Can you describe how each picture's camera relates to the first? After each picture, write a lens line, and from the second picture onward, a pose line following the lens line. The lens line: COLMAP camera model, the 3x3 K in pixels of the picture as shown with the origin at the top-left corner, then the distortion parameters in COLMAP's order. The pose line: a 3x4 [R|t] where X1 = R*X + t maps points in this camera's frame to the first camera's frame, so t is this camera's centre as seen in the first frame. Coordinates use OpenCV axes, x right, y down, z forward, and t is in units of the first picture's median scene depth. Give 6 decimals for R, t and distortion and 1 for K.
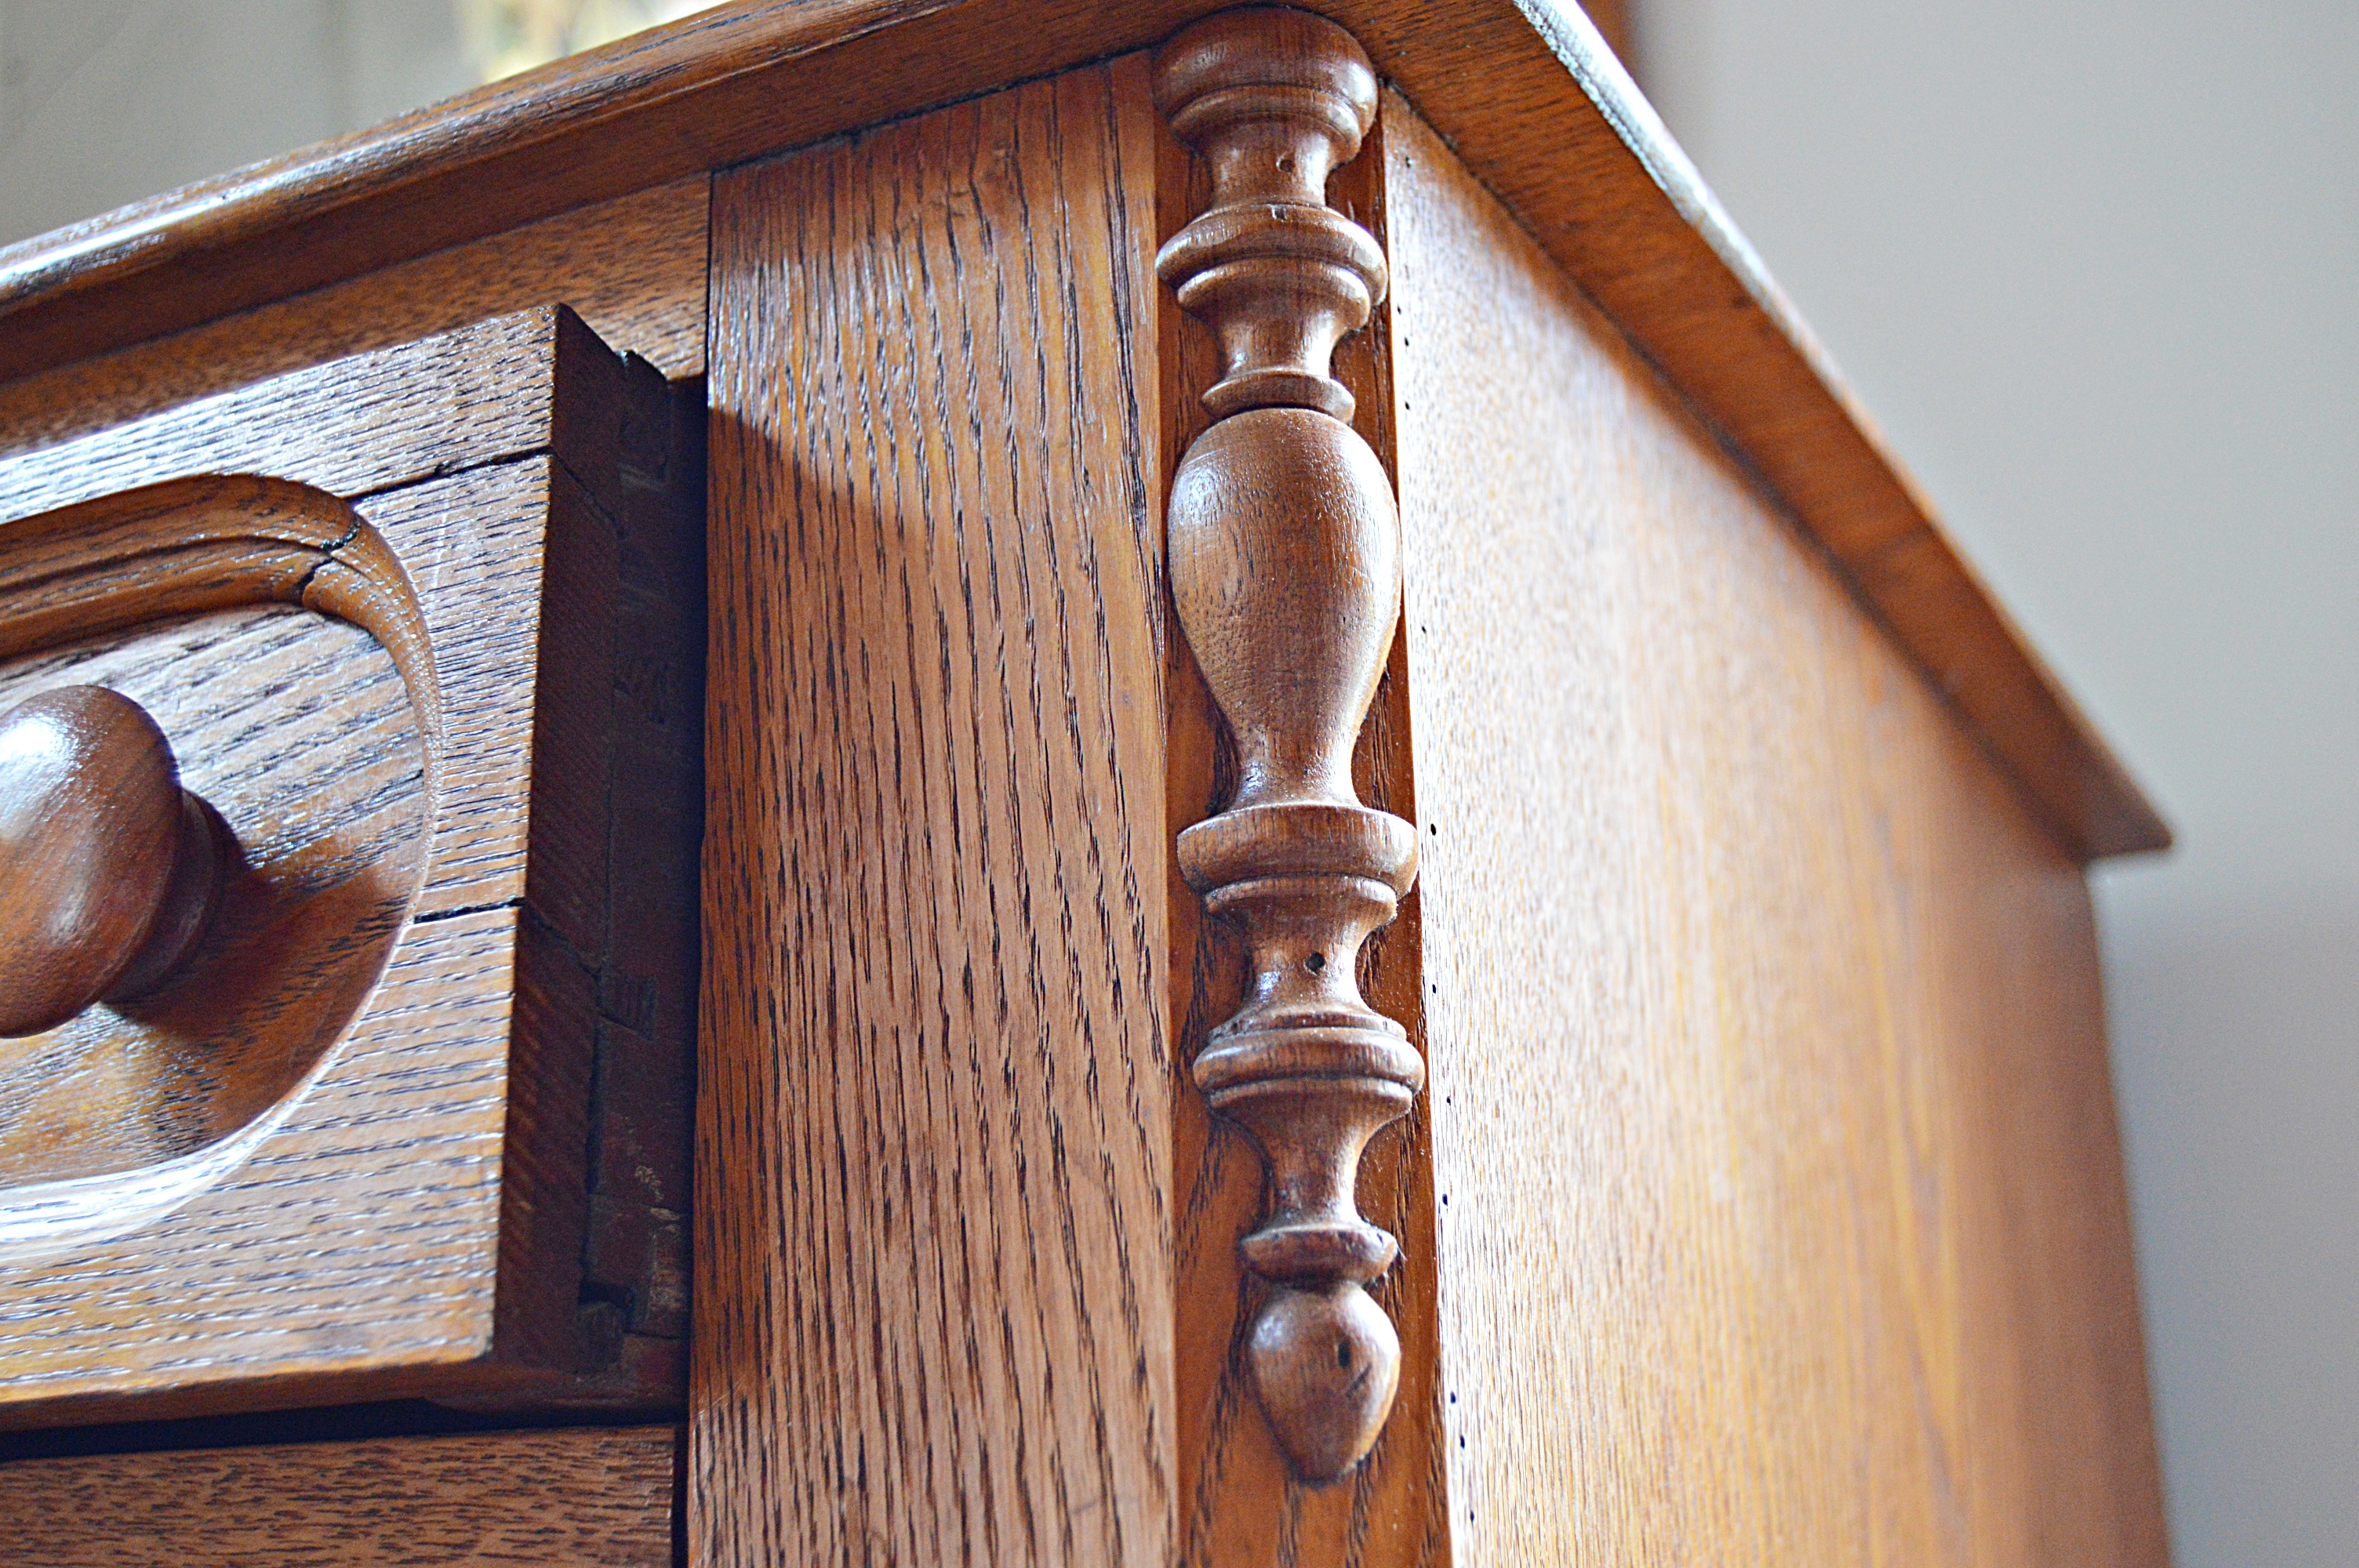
lens RADIAL K [[2880.0, 0, 1179.5], [0, 2880.0, 784.0], [0, 0, 1]] dist [0.005424, 0.007866]
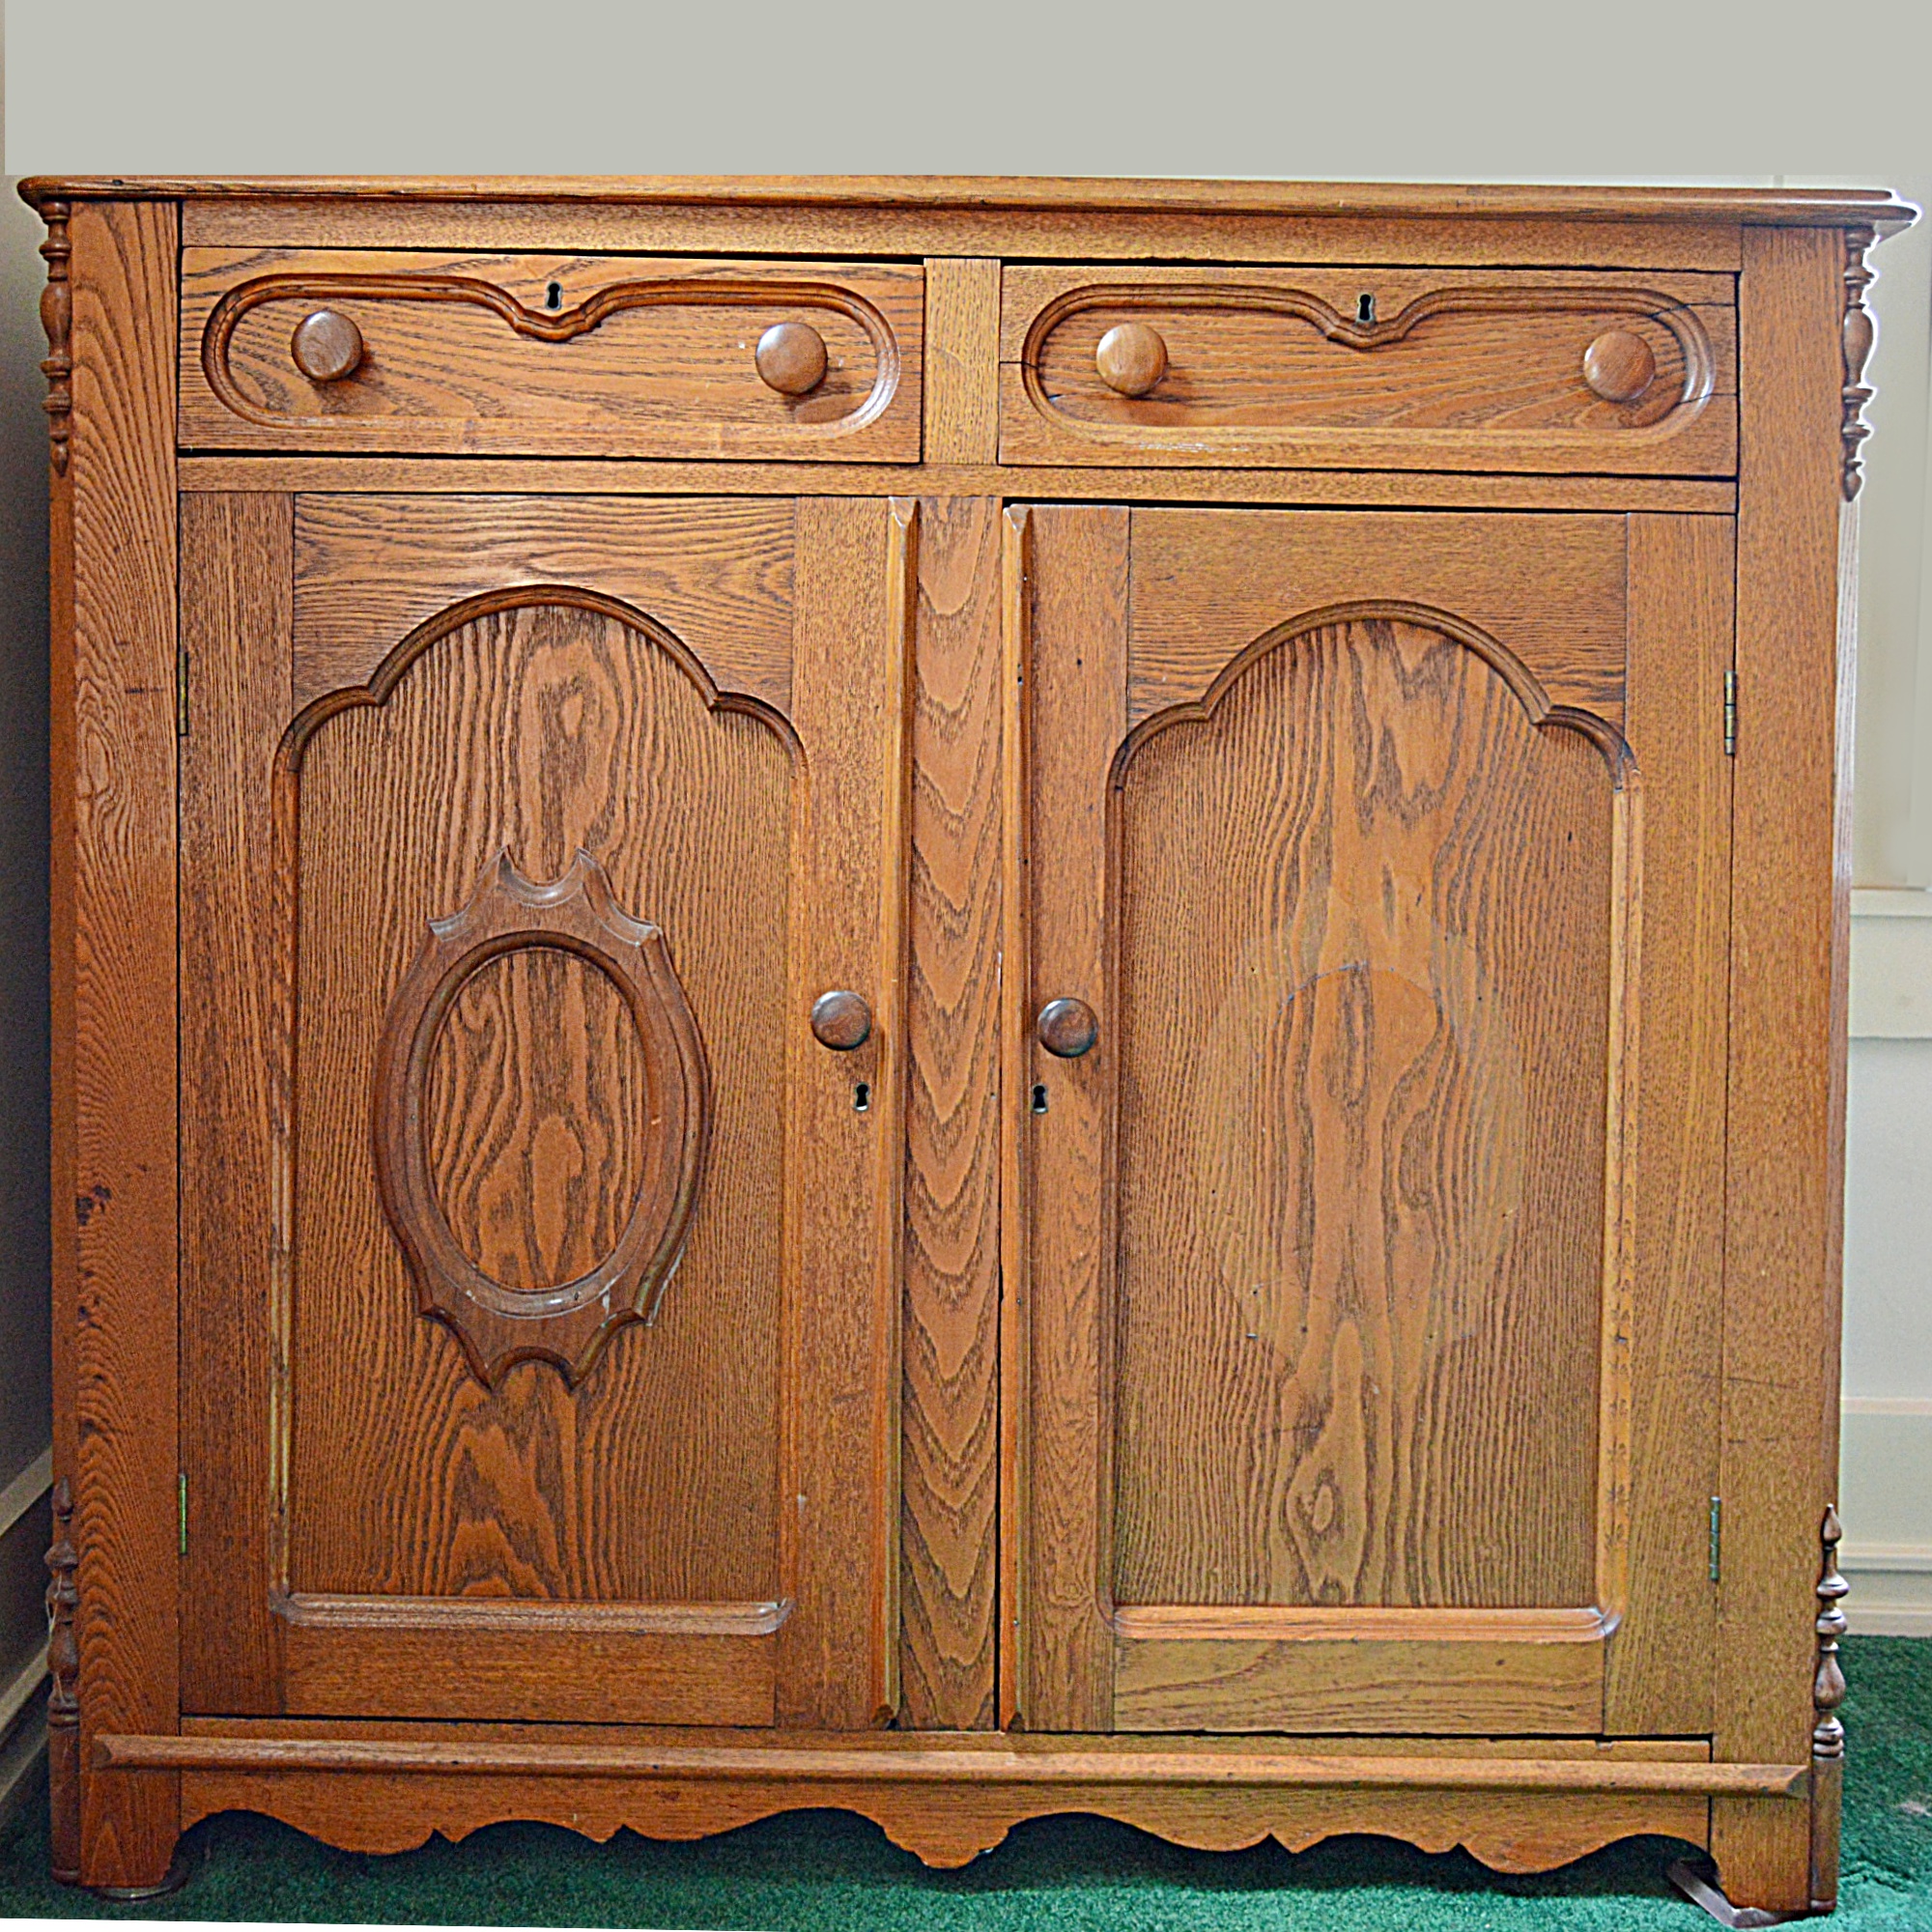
lens RADIAL K [[2265.5, 0, 815.2], [0, 2265.5, 797.8], [0, 0, 1]] dist [-0.030366, 0.028164]
pose [[0.886330, 0.028151, 0.462197, -3.727274], [-0.173468, 0.945650, 0.275055, -0.087776], [-0.429333, -0.323966, 0.843042, -2.082598]]
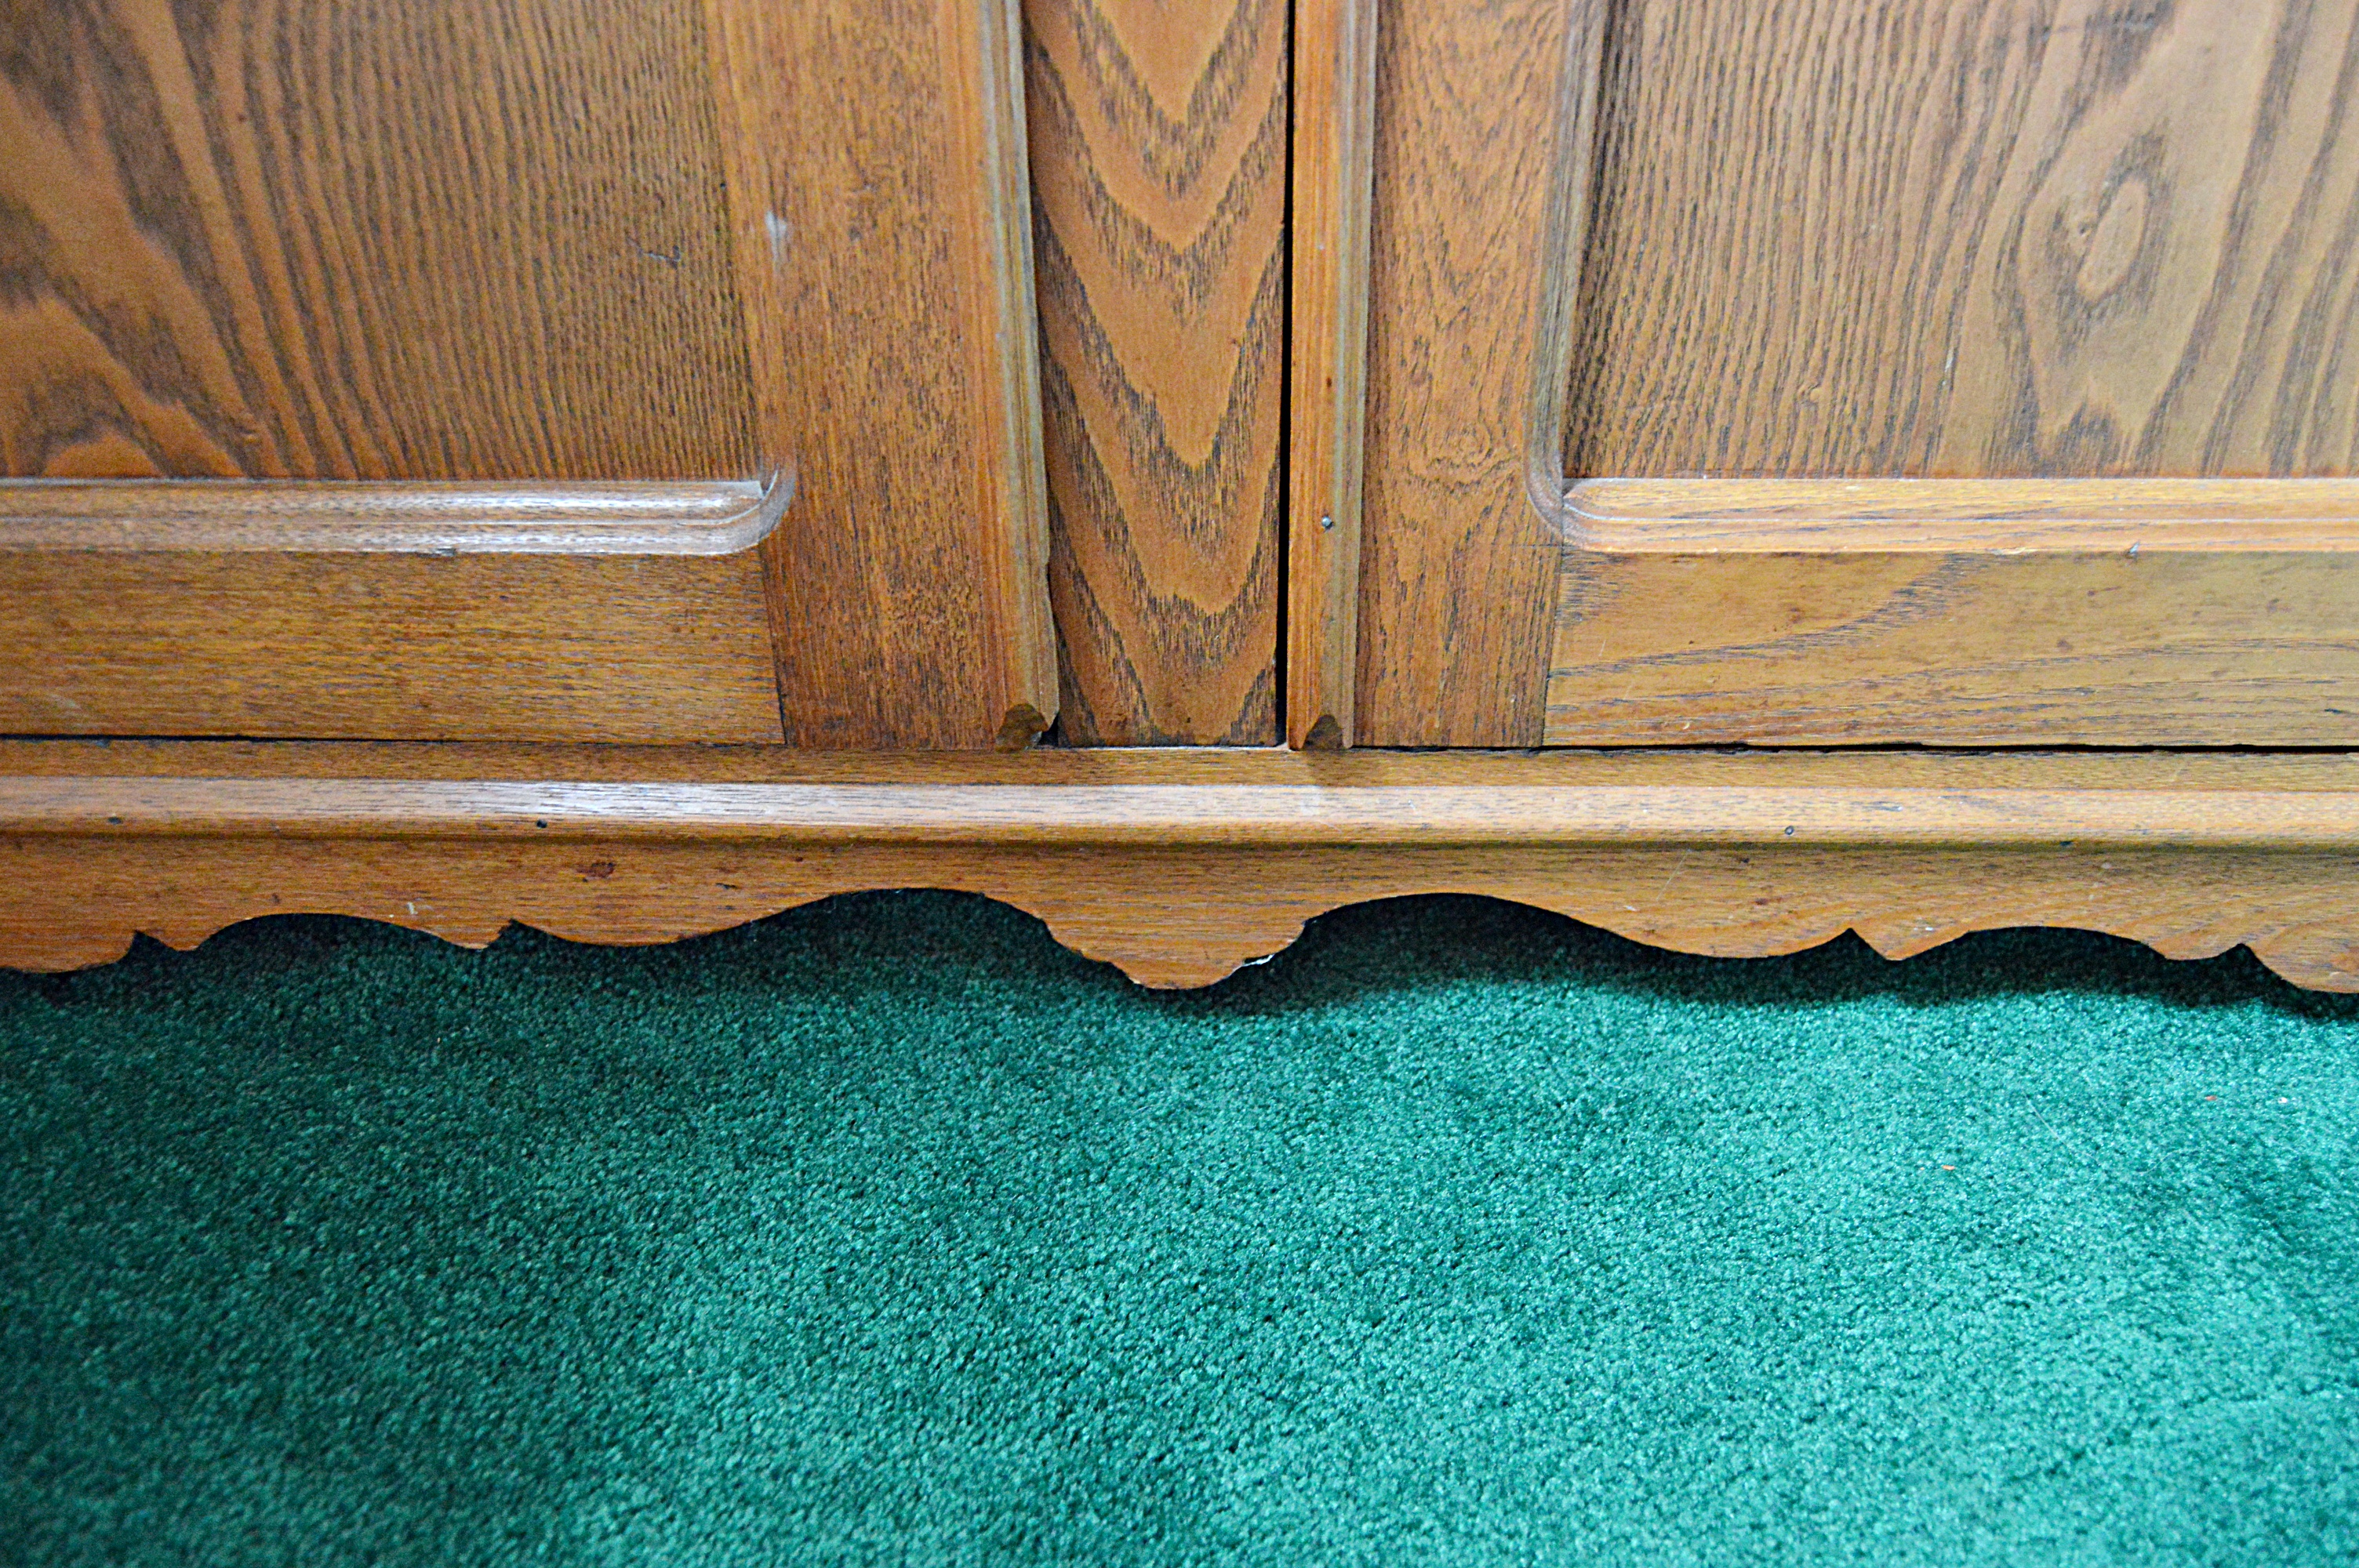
lens RADIAL K [[1820.0, 0, 1179.5], [0, 1820.0, 784.0], [0, 0, 1]] dist [-0.012469, 0.004717]
pose [[0.892992, -0.221088, 0.392027, -2.050947], [-0.151717, 0.672180, 0.724677, 1.649862], [-0.423730, -0.706608, 0.566708, -0.017869]]
